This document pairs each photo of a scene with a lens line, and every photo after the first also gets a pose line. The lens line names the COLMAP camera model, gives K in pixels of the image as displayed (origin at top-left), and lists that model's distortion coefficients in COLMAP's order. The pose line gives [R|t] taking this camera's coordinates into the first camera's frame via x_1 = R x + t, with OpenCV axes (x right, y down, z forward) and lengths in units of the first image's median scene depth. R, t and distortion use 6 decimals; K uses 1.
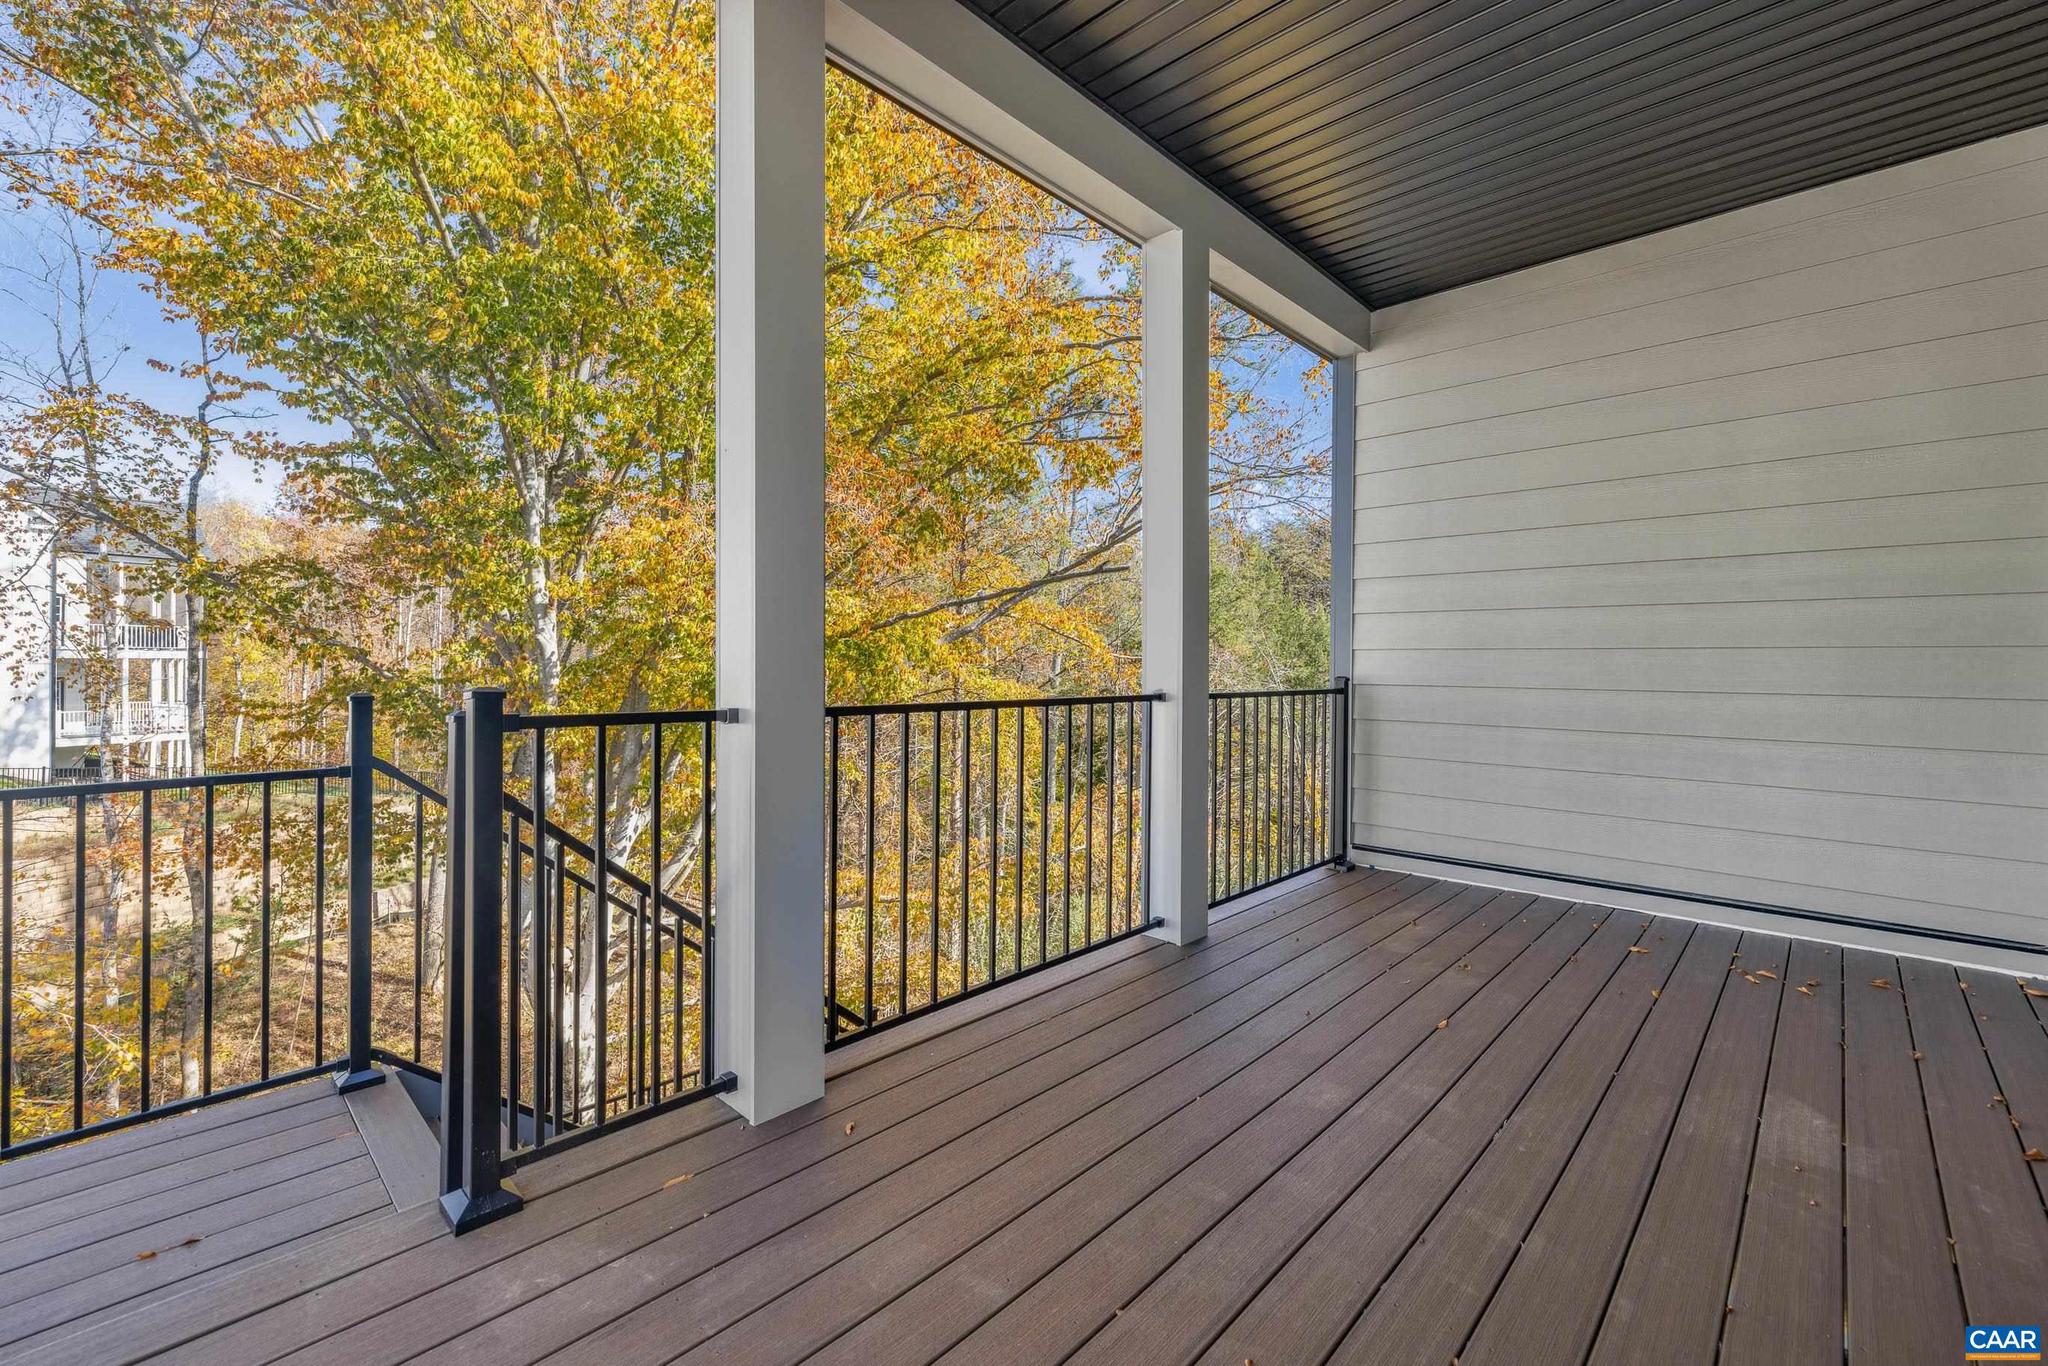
lens RADIAL K [[882.8, 0, 1024.0], [0, 882.8, 672.0], [0, 0, 1]] dist [0.000344, 0.000016]
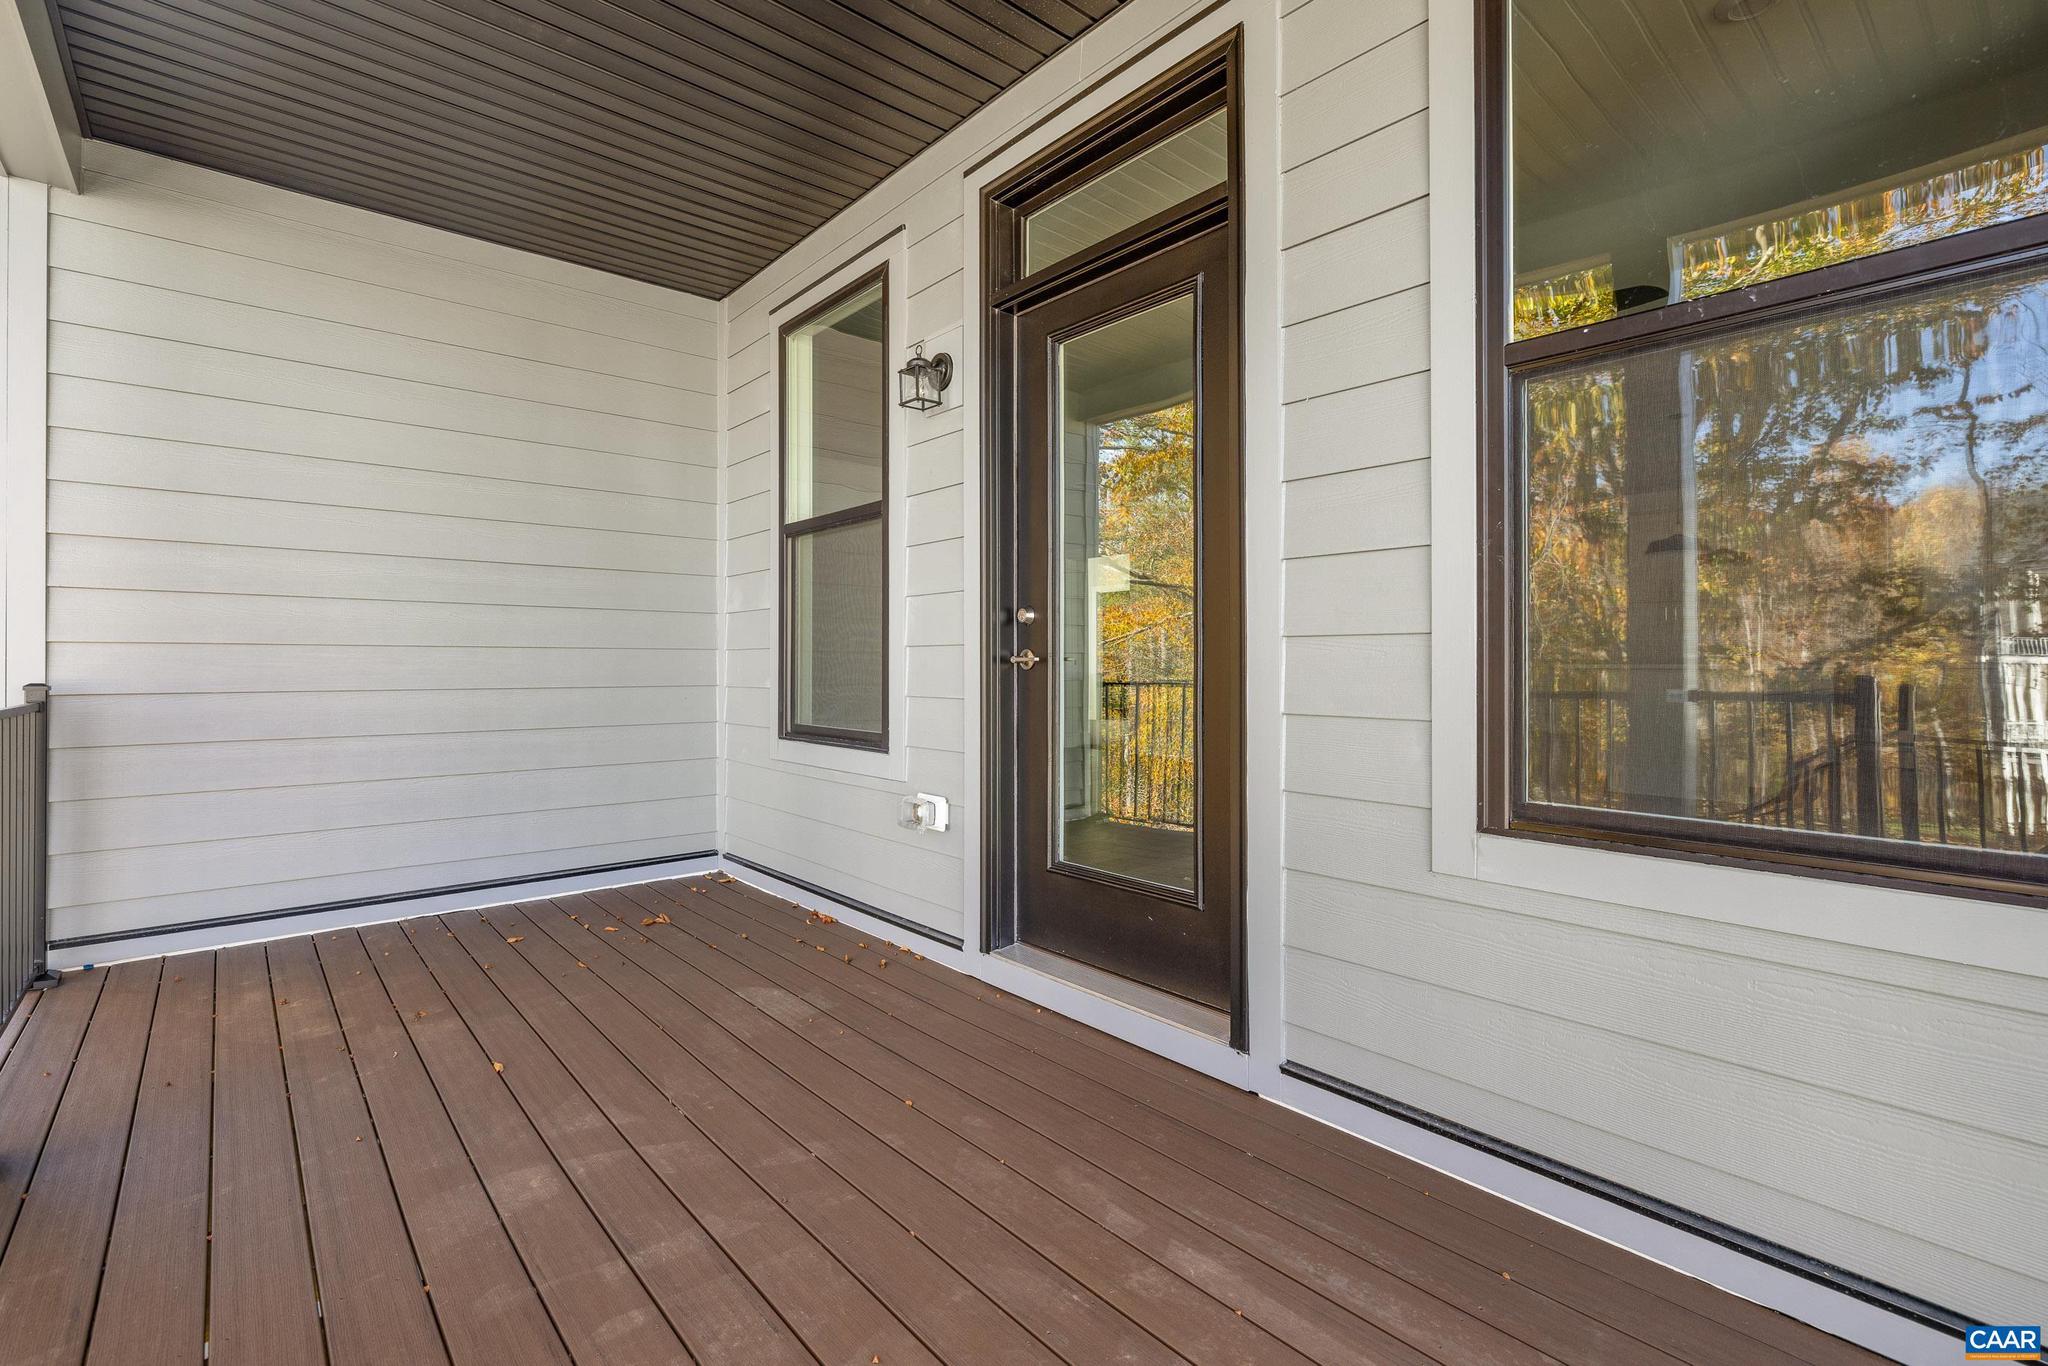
lens RADIAL K [[930.9, 0, 1024.3], [0, 930.9, 667.8], [0, 0, 1]] dist [0.001393, 0.000198]
pose [[0.079892, -0.007956, 0.996772, -0.346237], [0.012376, 0.999899, 0.006989, -0.003008], [-0.996727, 0.011777, 0.079983, 0.328207]]
